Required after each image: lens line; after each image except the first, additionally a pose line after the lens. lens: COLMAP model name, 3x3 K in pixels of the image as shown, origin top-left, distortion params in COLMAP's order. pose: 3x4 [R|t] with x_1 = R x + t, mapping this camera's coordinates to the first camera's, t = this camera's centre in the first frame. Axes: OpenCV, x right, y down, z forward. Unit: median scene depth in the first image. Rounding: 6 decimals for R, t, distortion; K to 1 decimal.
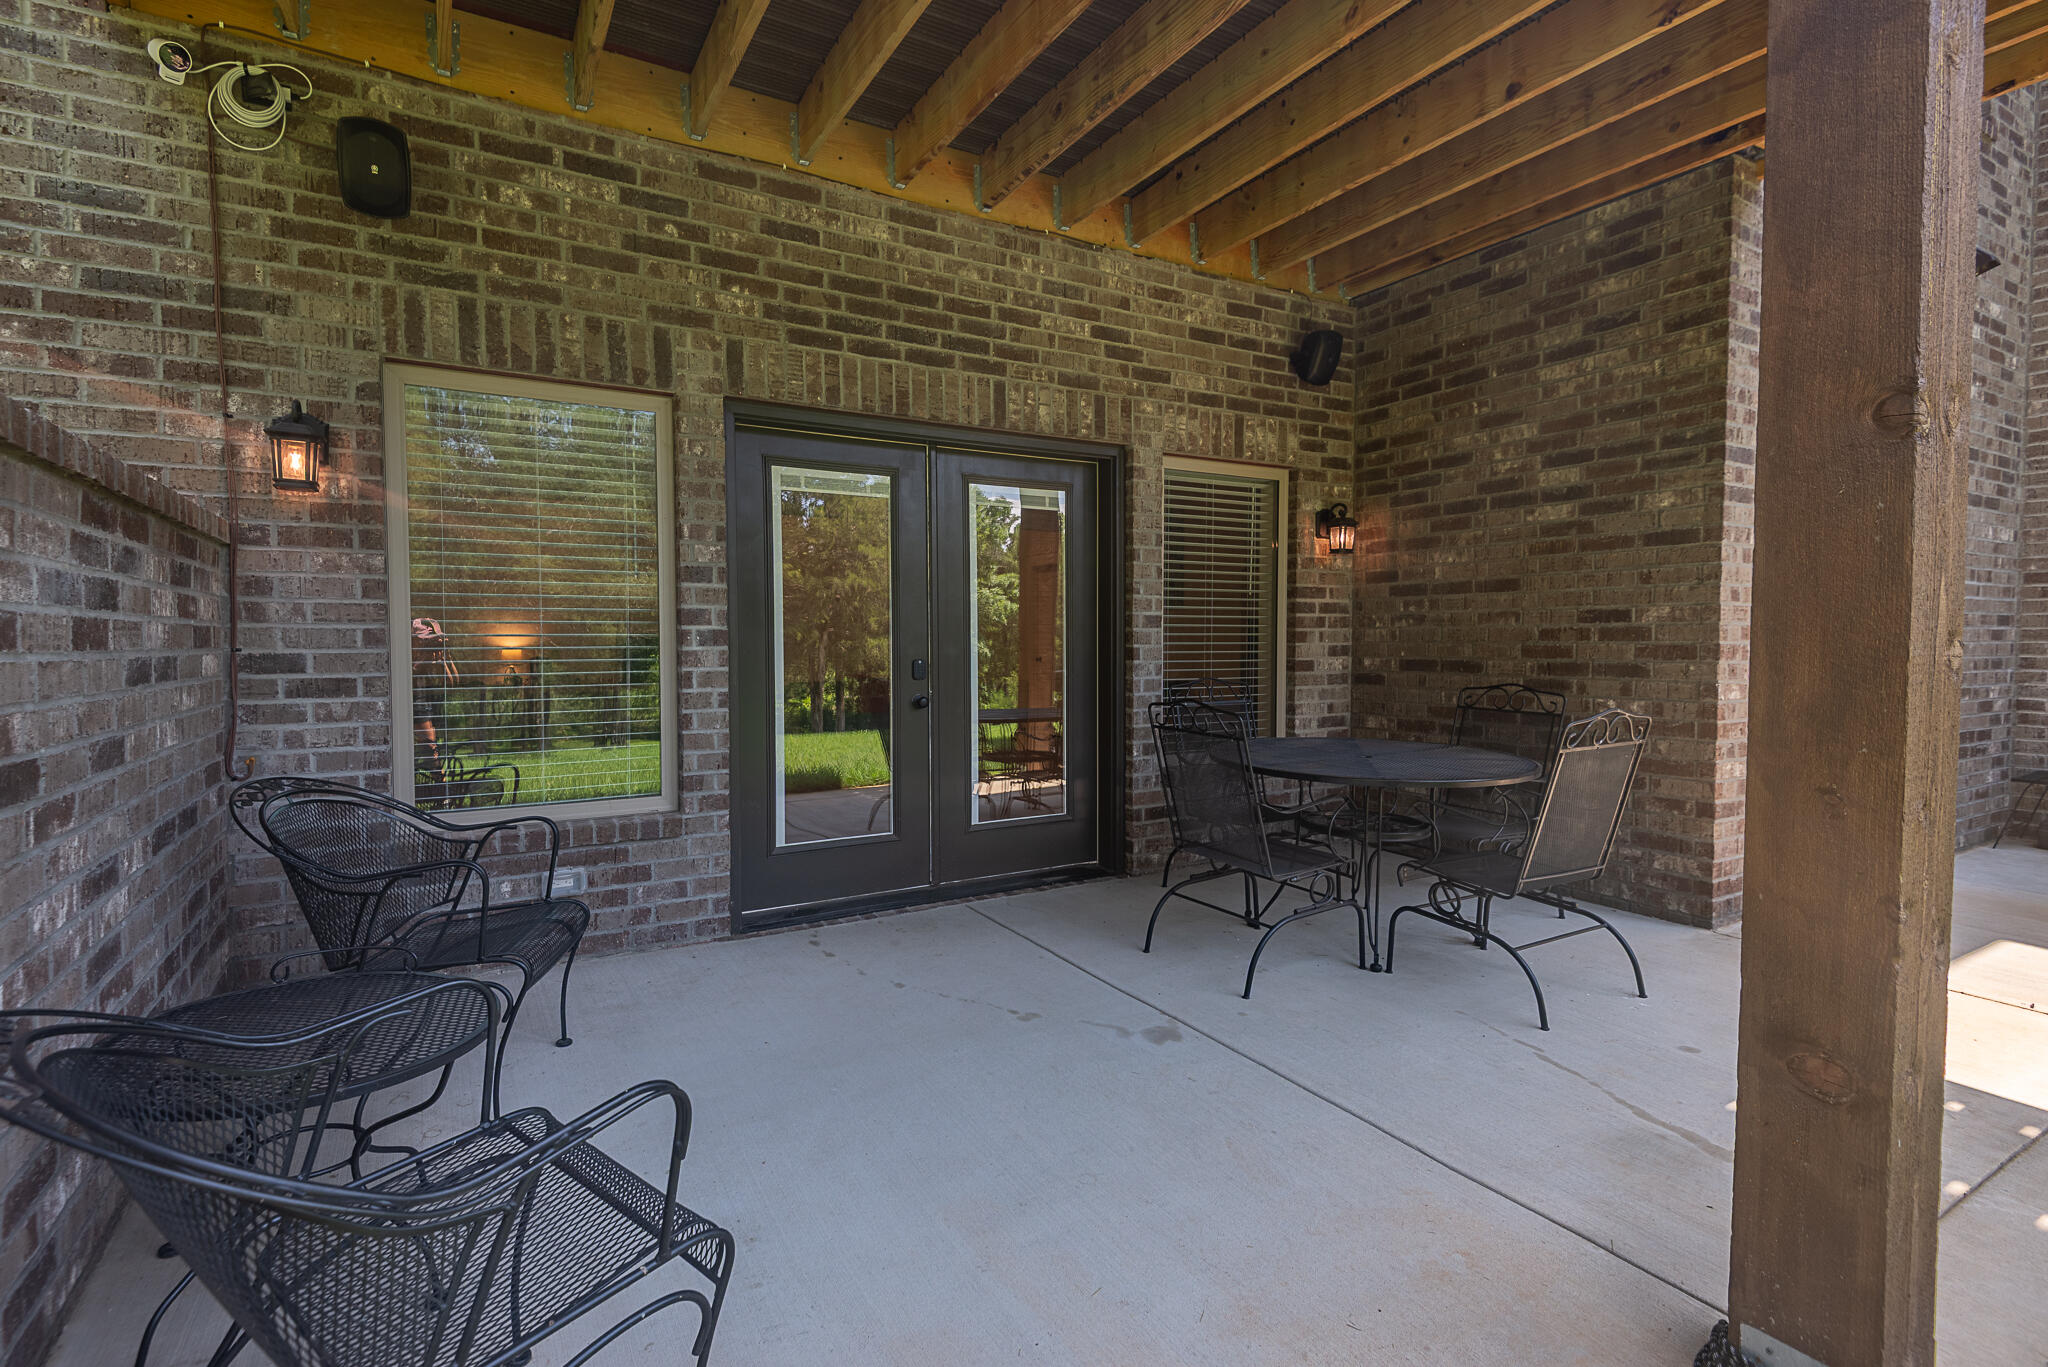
lens RADIAL K [[966.0, 0, 1031.2], [0, 966.0, 688.0], [0, 0, 1]] dist [0.027258, -0.016438]
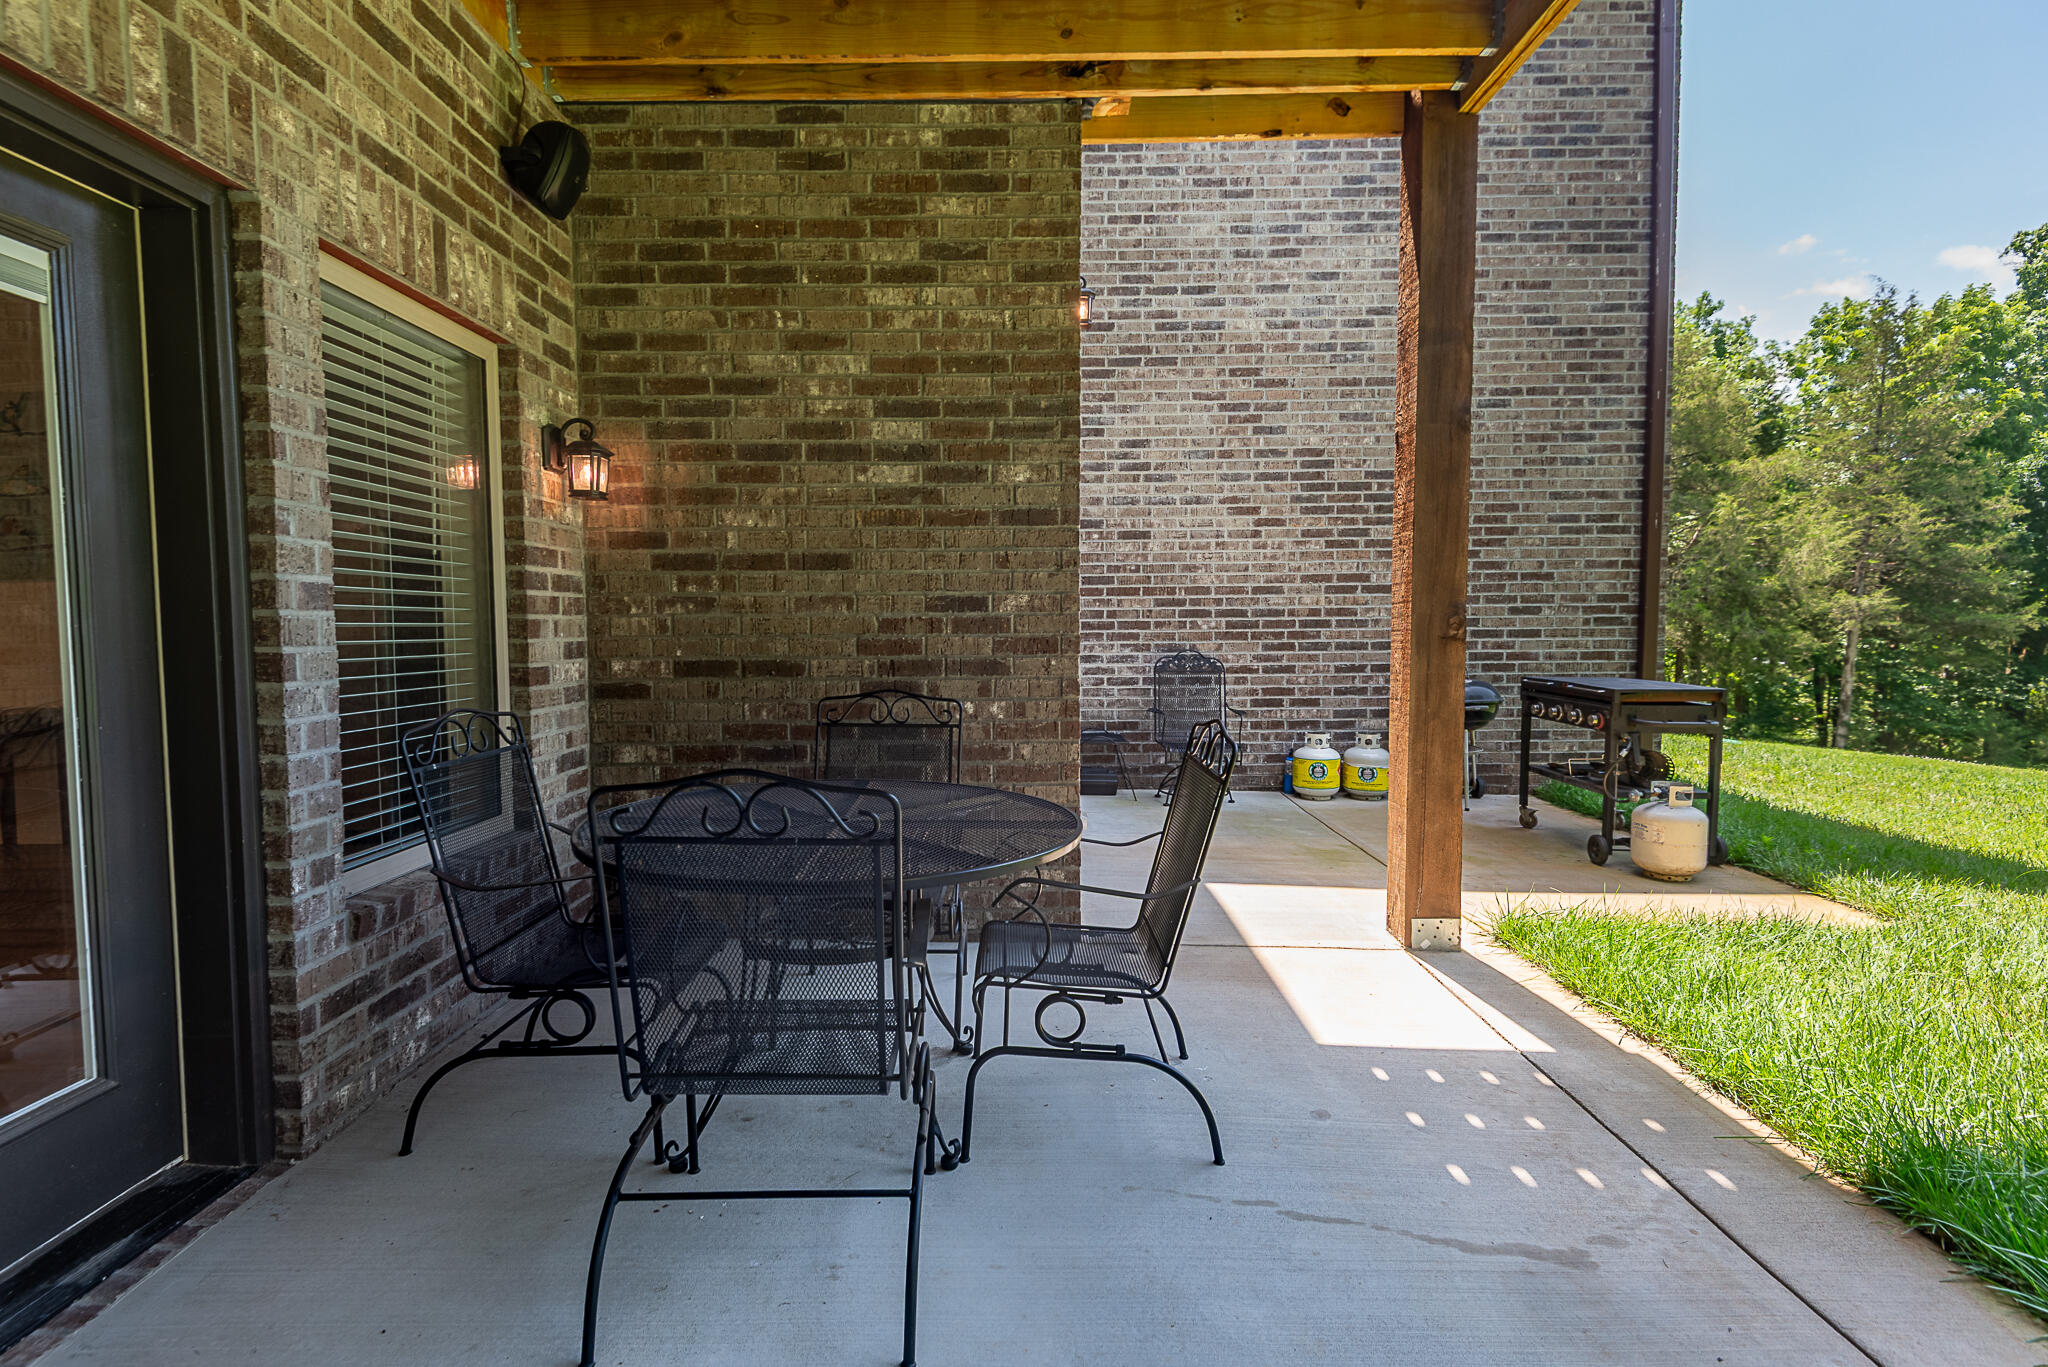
lens RADIAL K [[966.0, 0, 925.5], [0, 966.0, 683.3], [0, 0, 1]] dist [0.027258, -0.016438]
pose [[0.518005, -0.052260, 0.853780, -0.127285], [0.045989, 0.998390, 0.033209, -0.030141], [-0.854141, 0.022062, 0.519574, 0.516918]]
